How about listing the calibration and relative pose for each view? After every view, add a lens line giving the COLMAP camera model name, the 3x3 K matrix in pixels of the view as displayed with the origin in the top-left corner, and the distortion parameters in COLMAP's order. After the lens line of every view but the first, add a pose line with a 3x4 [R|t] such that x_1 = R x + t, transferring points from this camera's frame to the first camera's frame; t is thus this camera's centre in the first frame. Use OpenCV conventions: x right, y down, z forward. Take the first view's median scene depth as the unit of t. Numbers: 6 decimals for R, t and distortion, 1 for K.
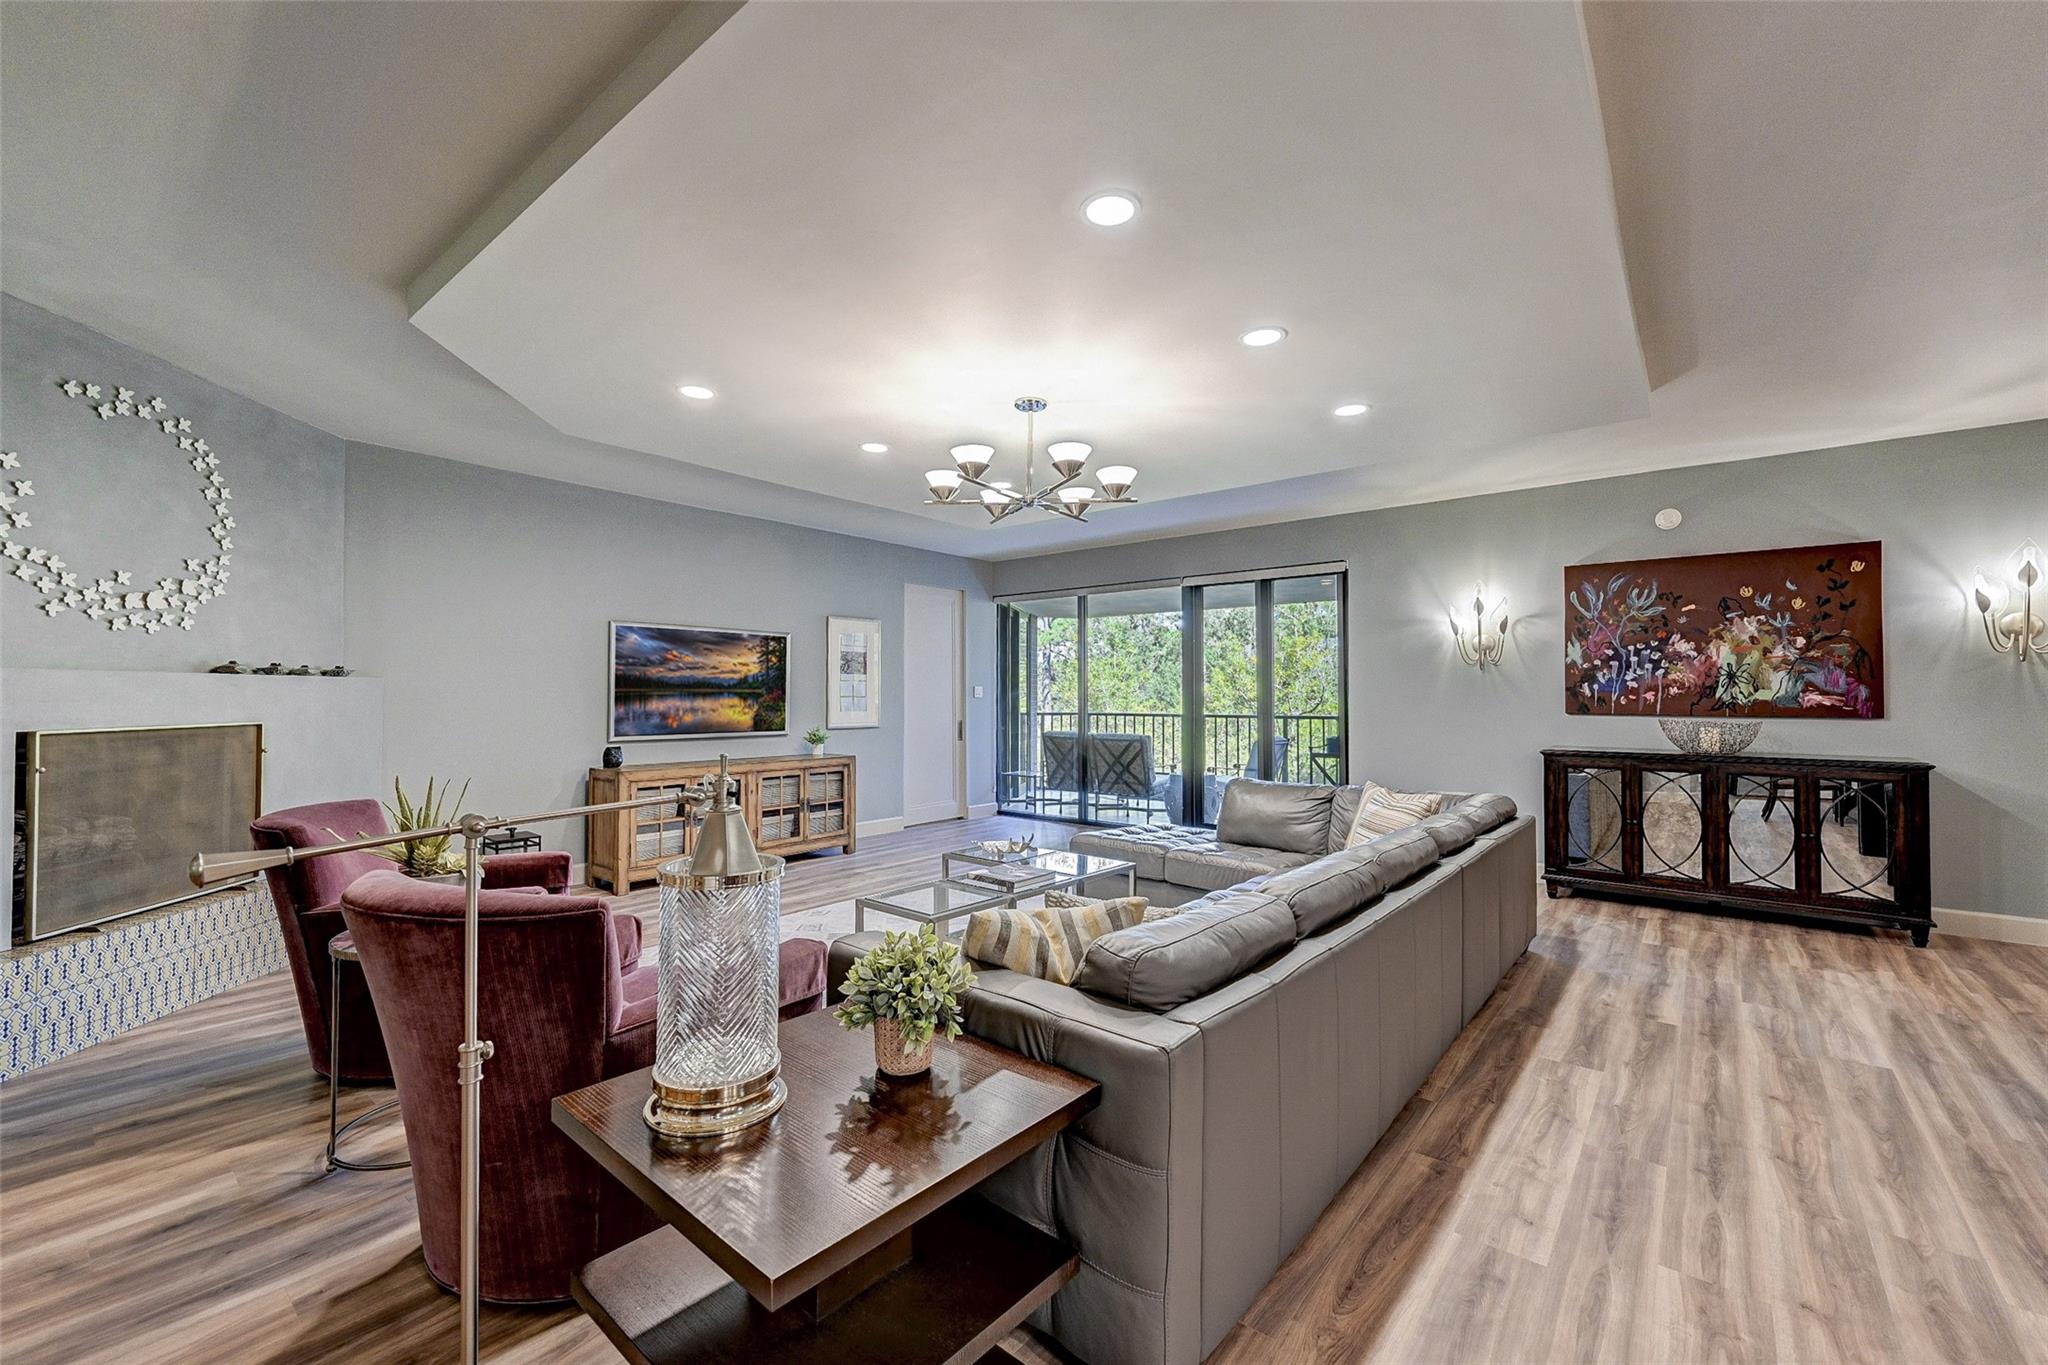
lens RADIAL K [[828.9, 0, 1016.1], [0, 828.9, 679.9], [0, 0, 1]] dist [-0.011076, 0.006457]
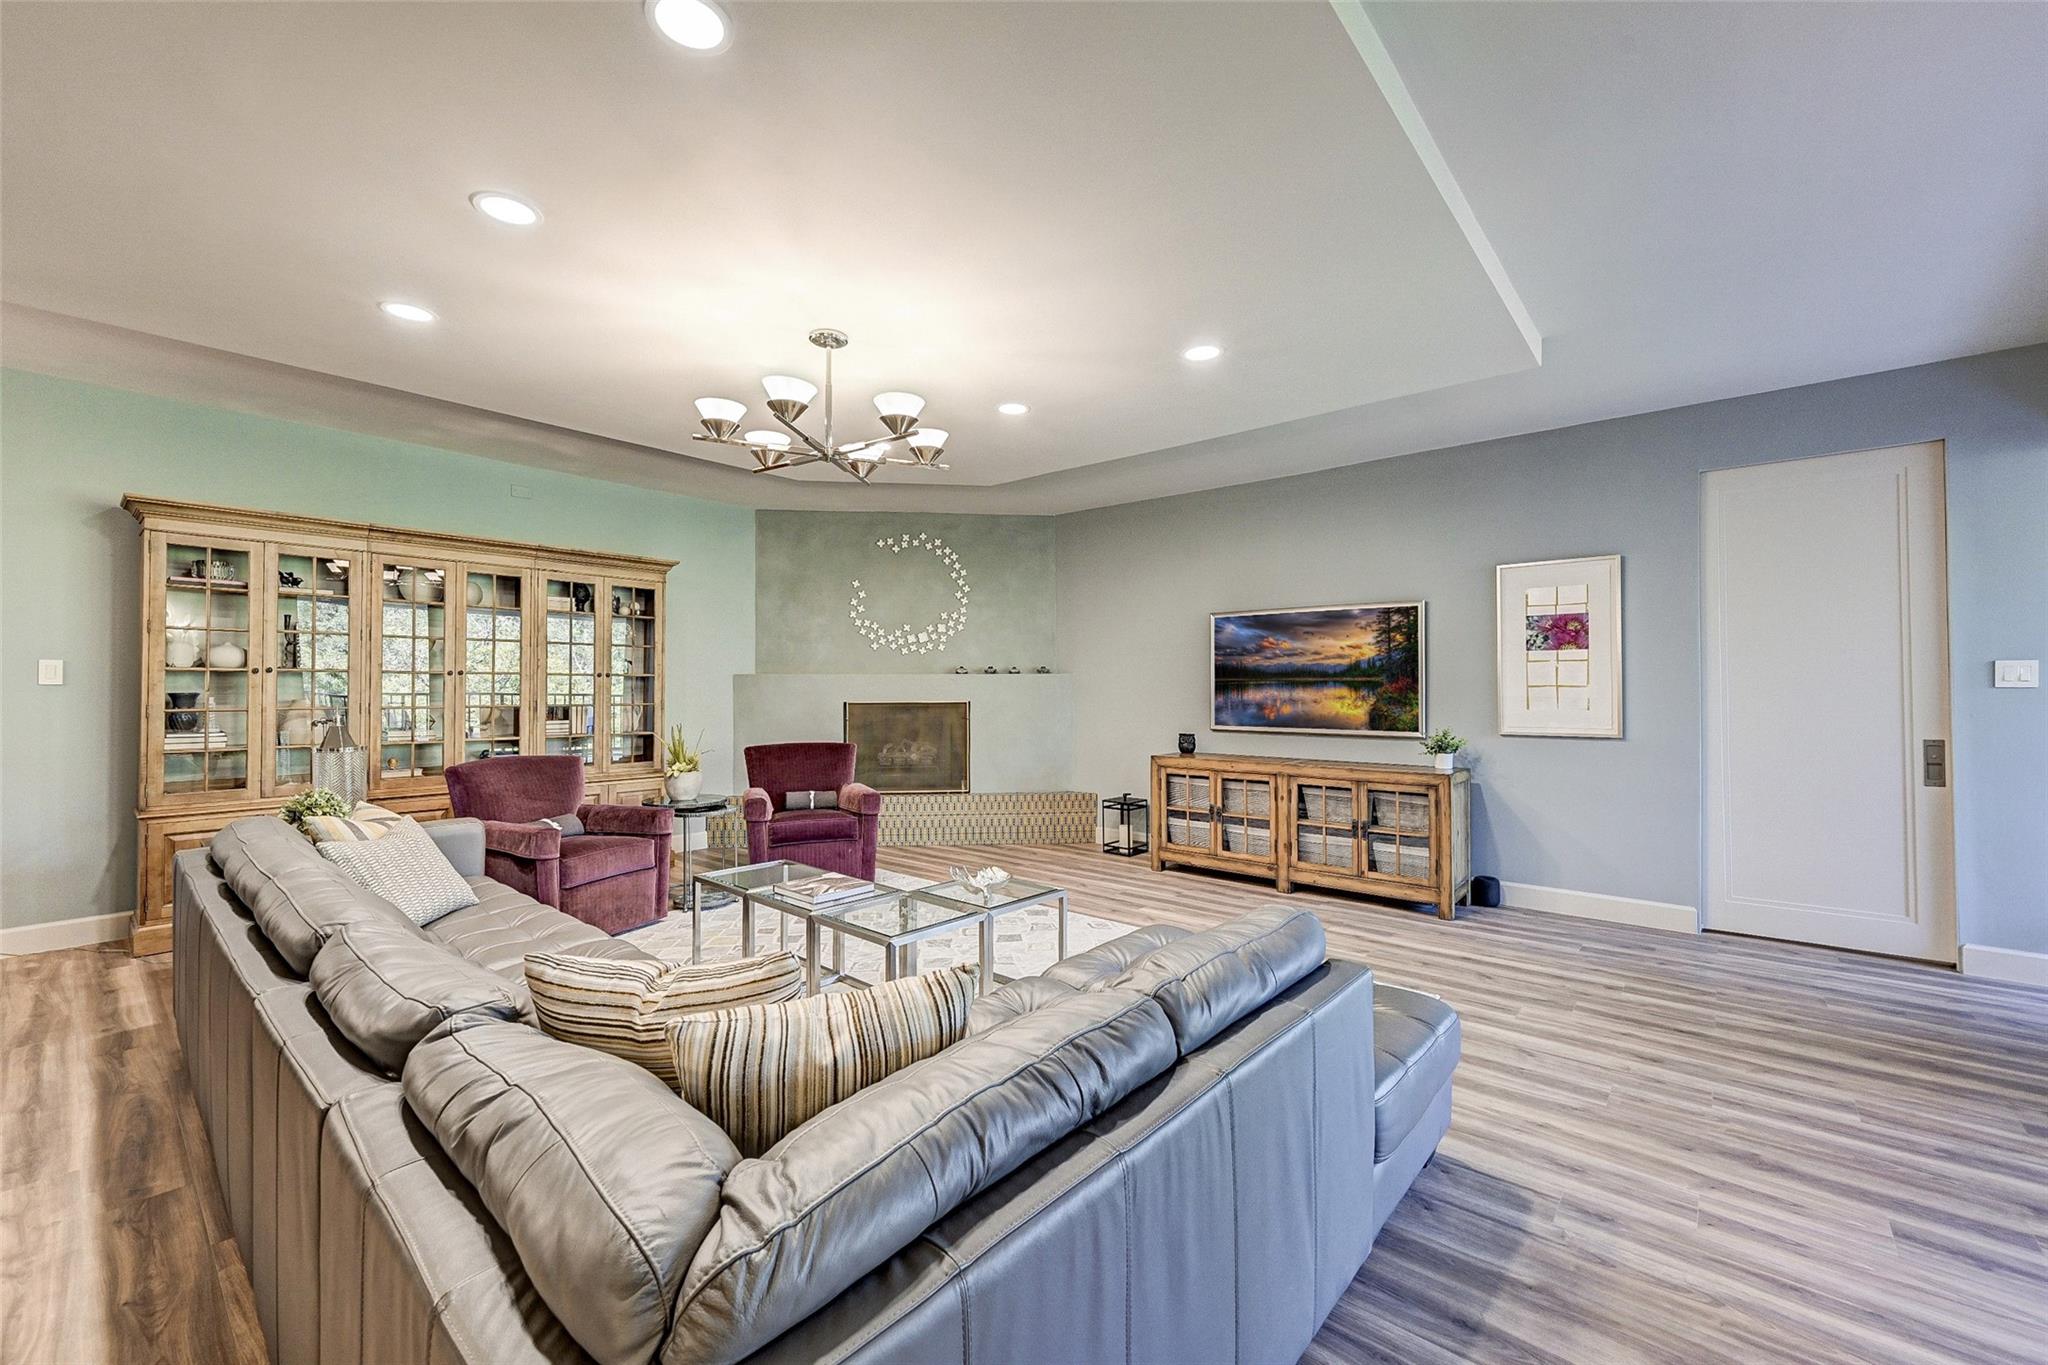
lens RADIAL K [[824.3, 0, 1029.1], [0, 824.3, 680.8], [0, 0, 1]] dist [0.006169, -0.000508]
pose [[-0.011157, -0.007771, -0.999908, 0.594495], [0.020617, 0.999755, -0.008000, 0.018121], [0.999725, -0.020704, -0.010994, 0.835517]]
